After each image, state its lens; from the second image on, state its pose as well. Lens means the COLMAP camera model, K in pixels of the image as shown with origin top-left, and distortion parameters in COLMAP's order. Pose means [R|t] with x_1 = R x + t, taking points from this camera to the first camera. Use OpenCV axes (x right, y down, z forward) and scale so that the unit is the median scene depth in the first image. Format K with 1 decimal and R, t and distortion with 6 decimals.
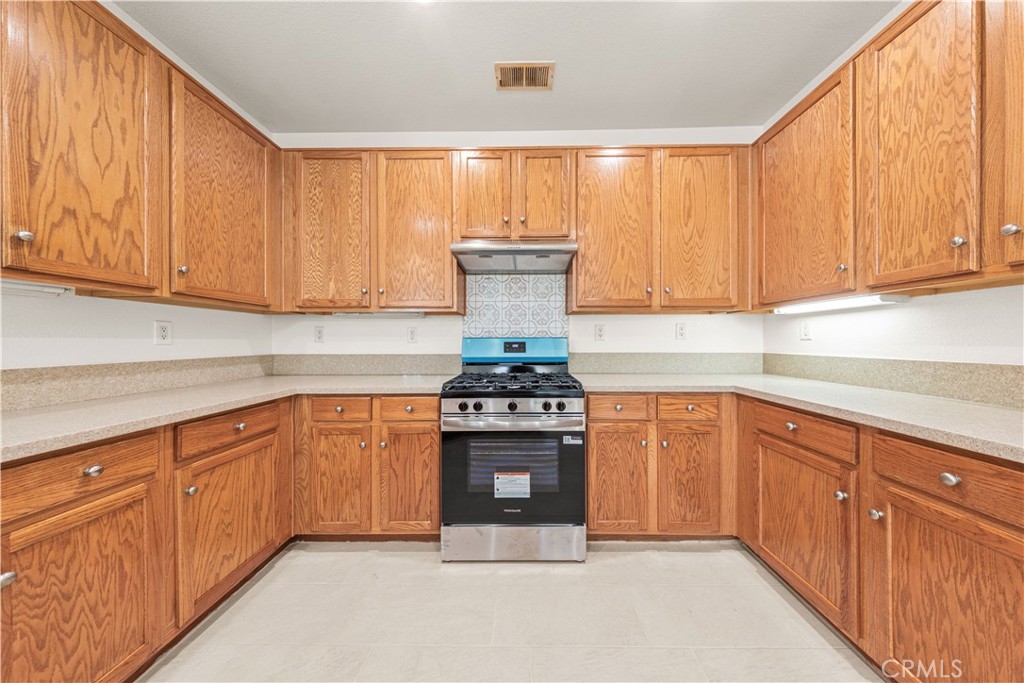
lens RADIAL K [[320.9, 0, 520.5], [0, 320.9, 340.5], [0, 0, 1]] dist [0.000742, 0.000033]
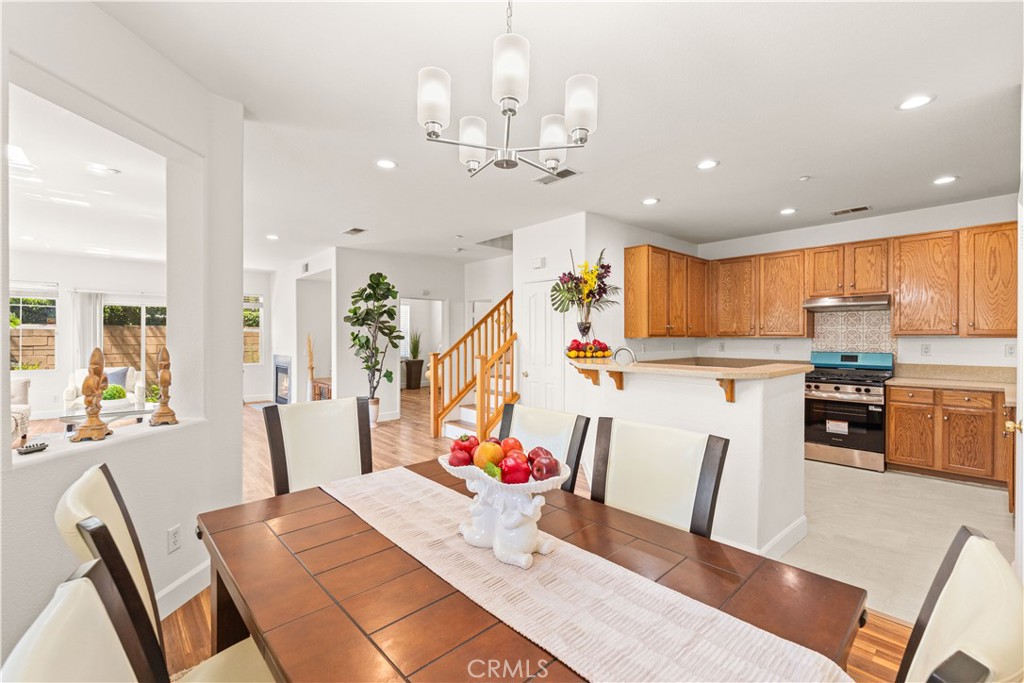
lens RADIAL K [[444.7, 0, 511.9], [0, 444.7, 340.3], [0, 0, 1]] dist [-0.000779, -0.000087]
pose [[0.693722, 0.007573, -0.720203, 0.572241], [0.001603, 0.999926, 0.012058, -0.137896], [0.720241, -0.009519, 0.693658, -2.446848]]
